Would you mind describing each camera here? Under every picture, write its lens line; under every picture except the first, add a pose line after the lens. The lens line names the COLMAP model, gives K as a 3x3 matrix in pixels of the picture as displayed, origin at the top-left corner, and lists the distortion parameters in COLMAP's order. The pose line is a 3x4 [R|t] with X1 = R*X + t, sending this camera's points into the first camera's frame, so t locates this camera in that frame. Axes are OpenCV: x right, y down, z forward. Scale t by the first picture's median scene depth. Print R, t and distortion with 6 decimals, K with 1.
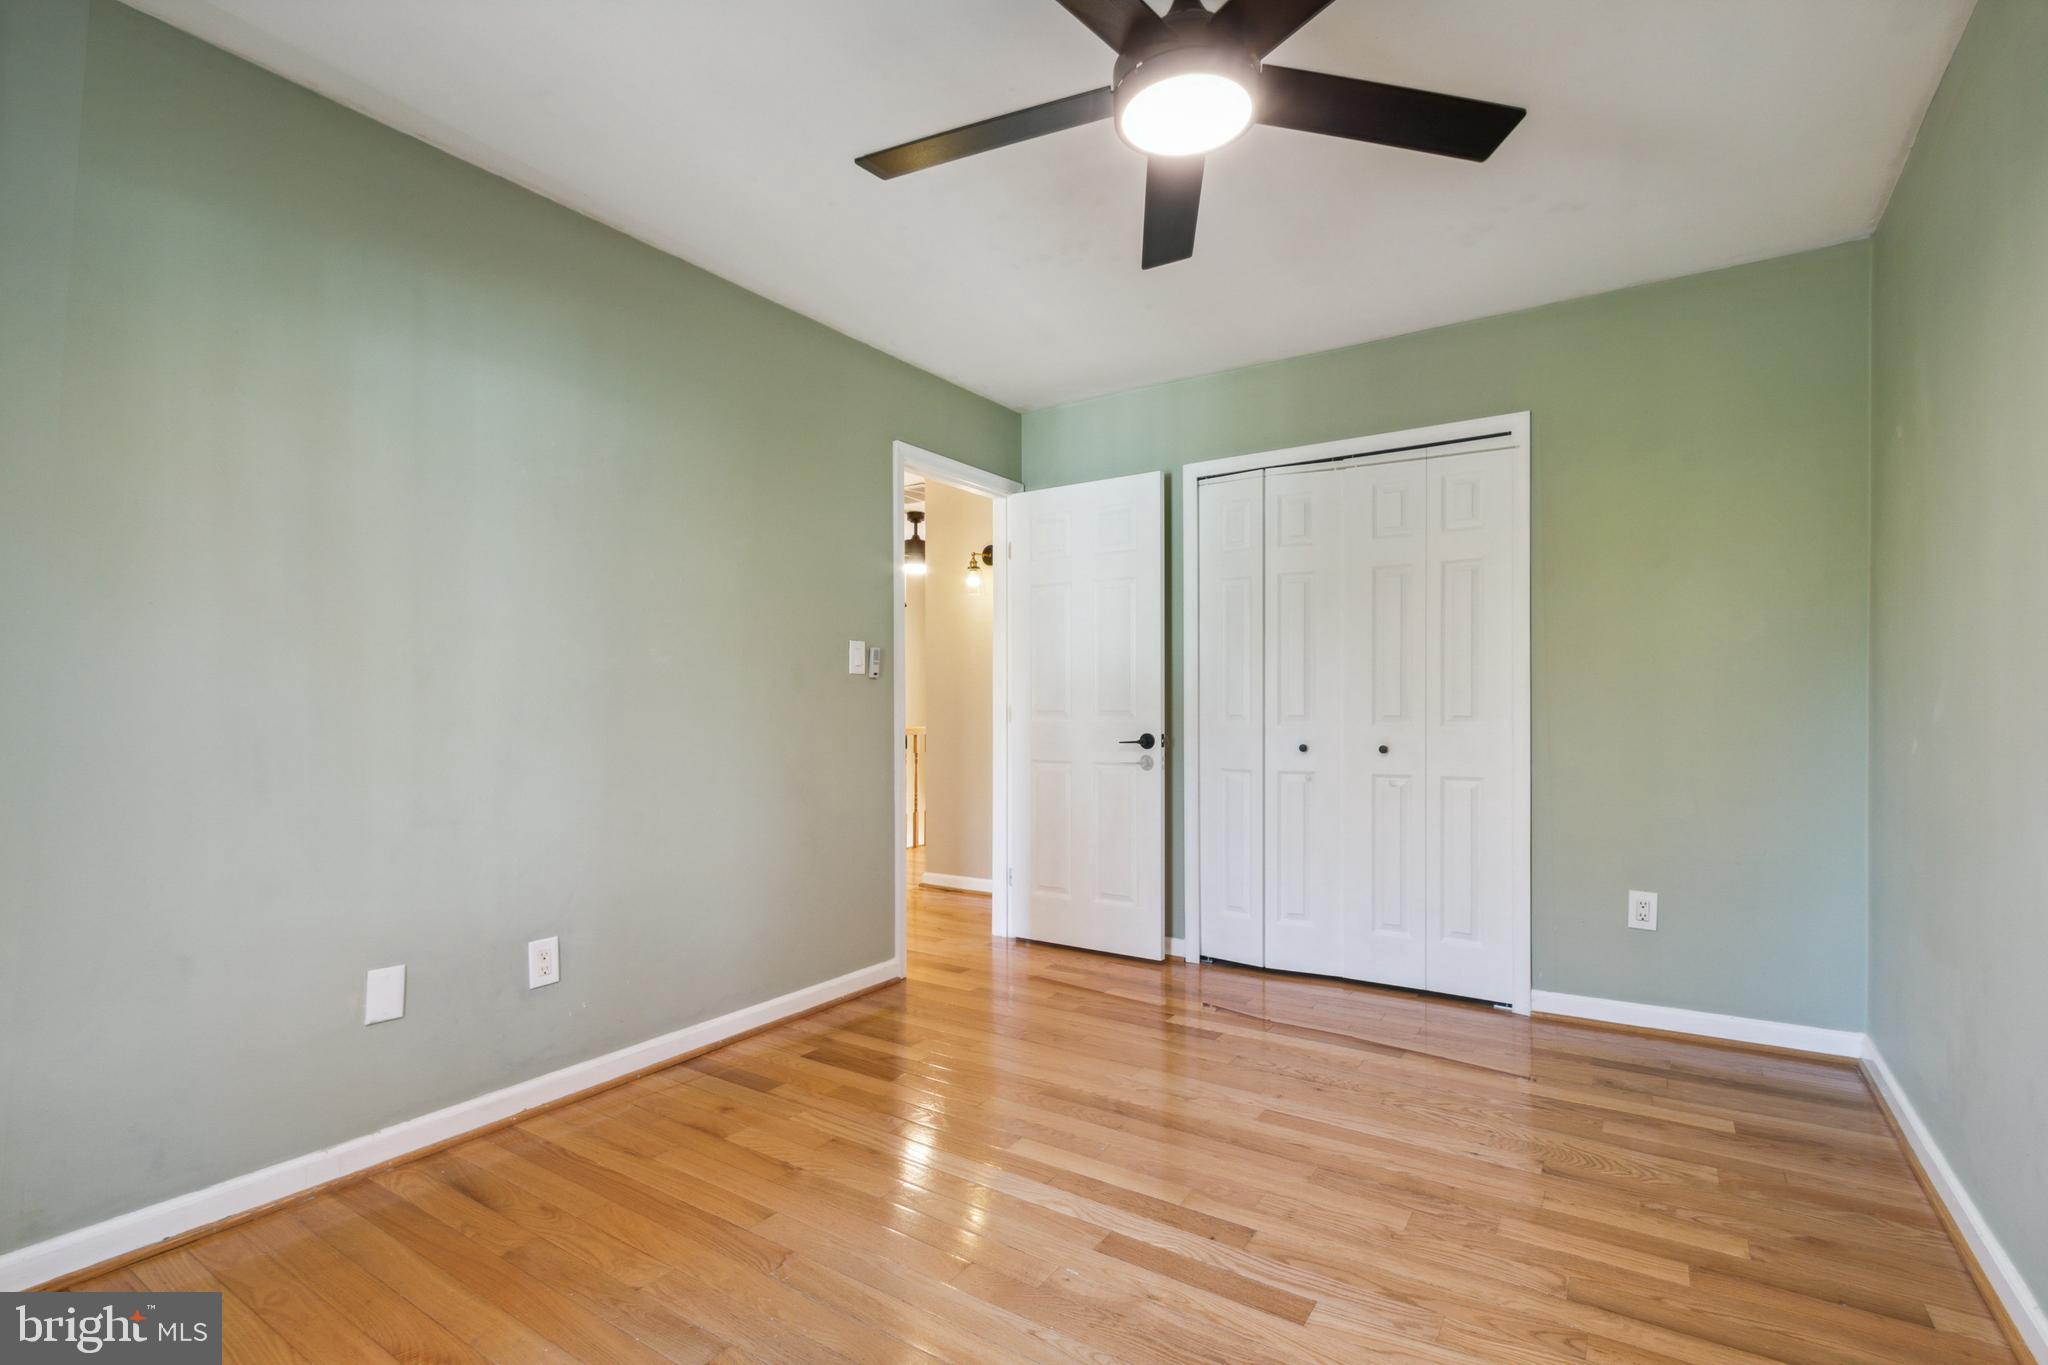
lens RADIAL K [[951.9, 0, 1016.5], [0, 951.9, 704.4], [0, 0, 1]] dist [0.006138, -0.000168]
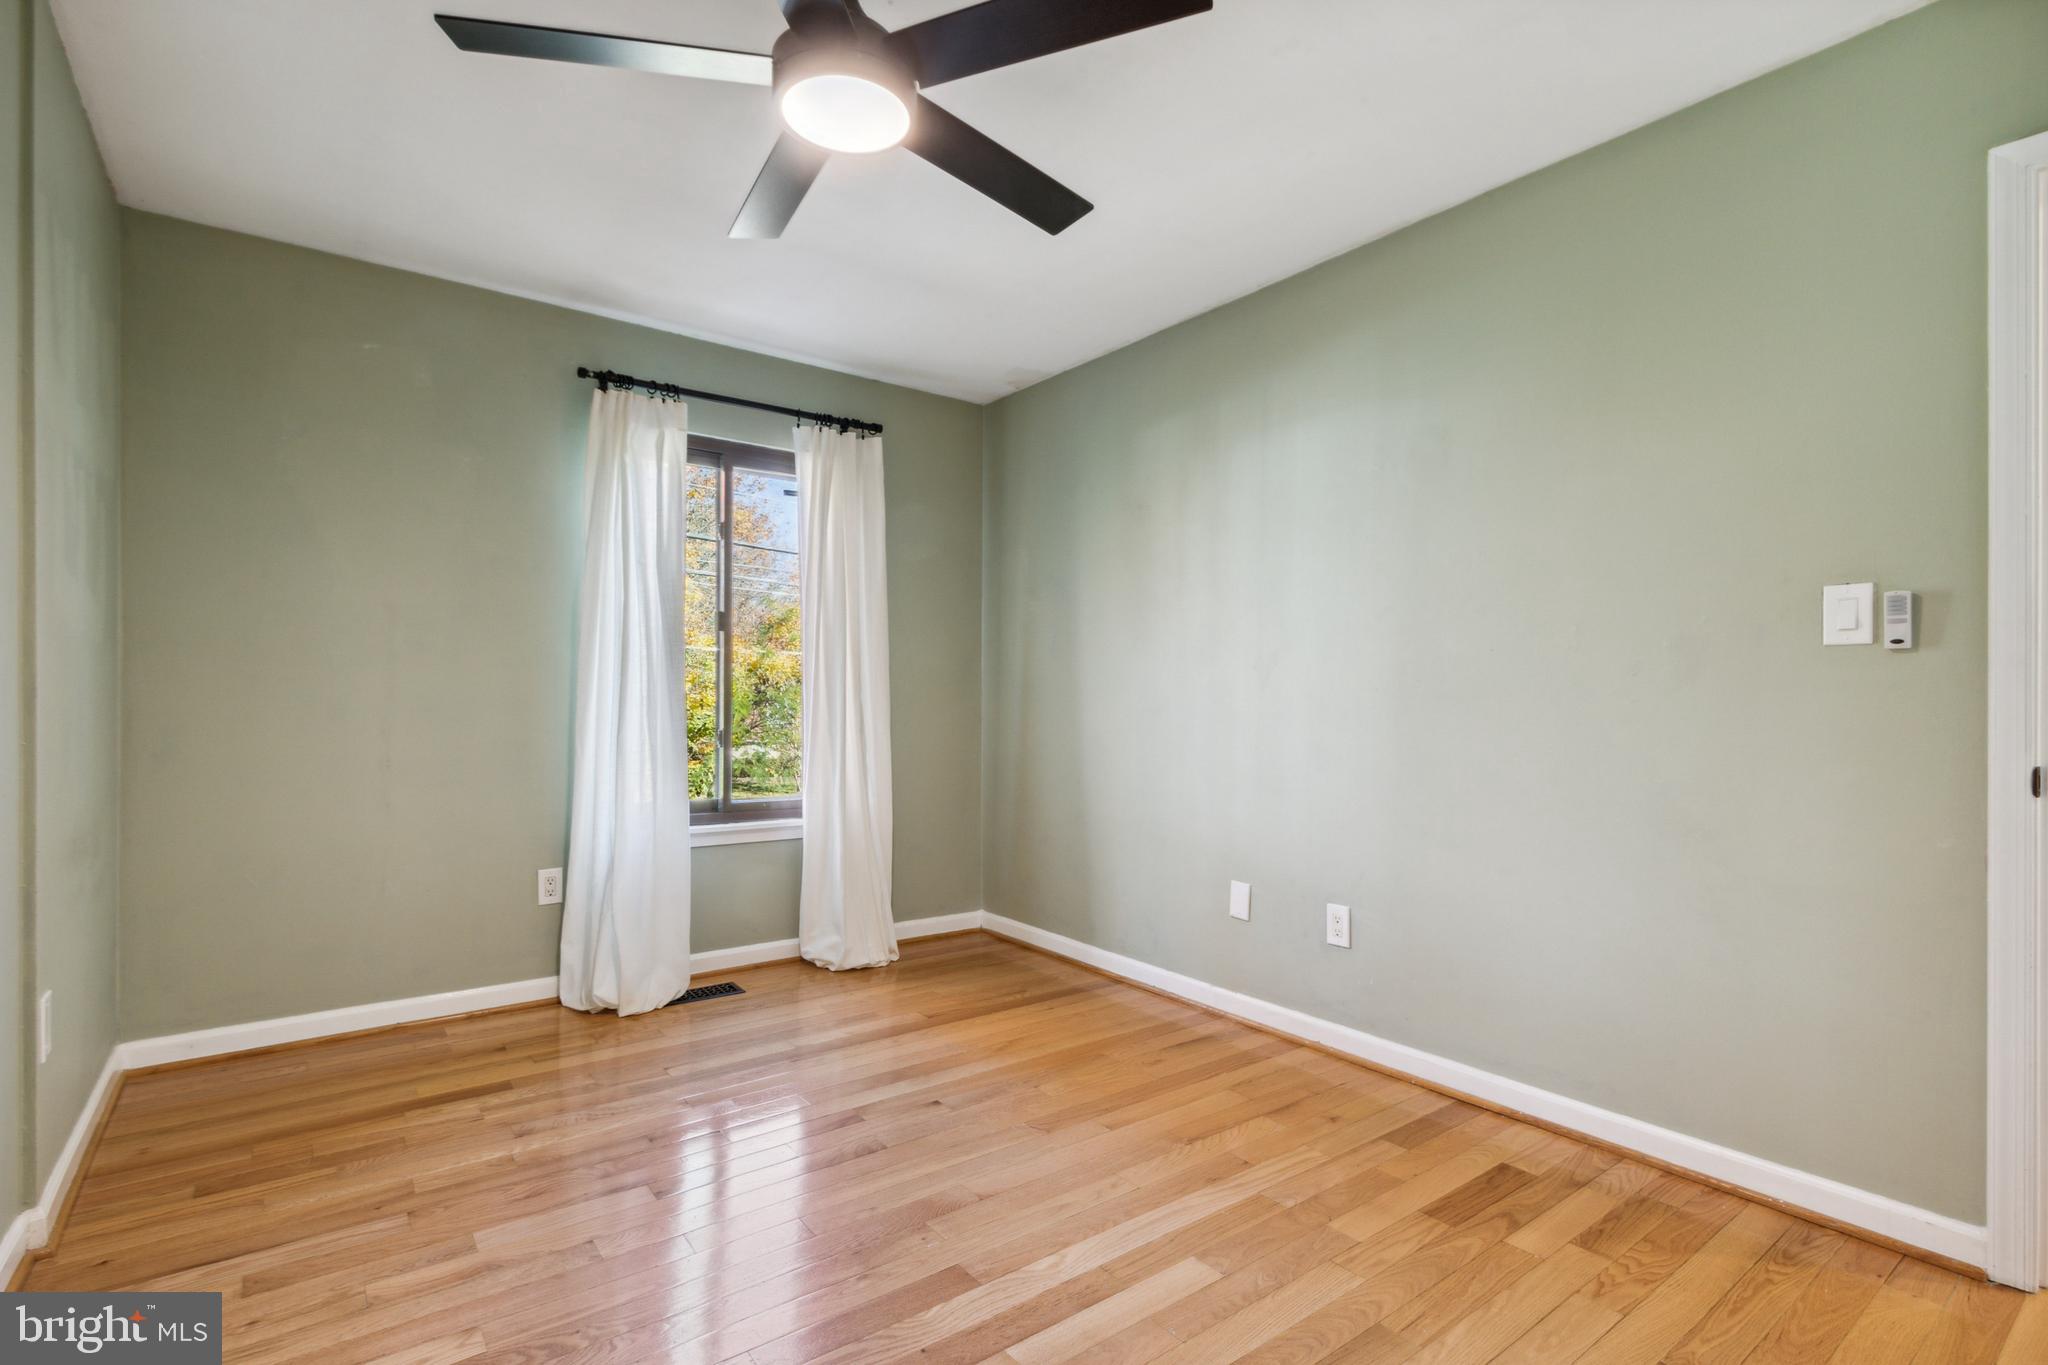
lens RADIAL K [[951.9, 0, 1016.5], [0, 951.9, 704.4], [0, 0, 1]] dist [0.006138, -0.000168]
pose [[-0.328845, -0.003768, -0.944376, 0.724813], [-0.010190, 0.999948, -0.000441, 0.011395], [0.944329, 0.009478, -0.328866, 1.035699]]
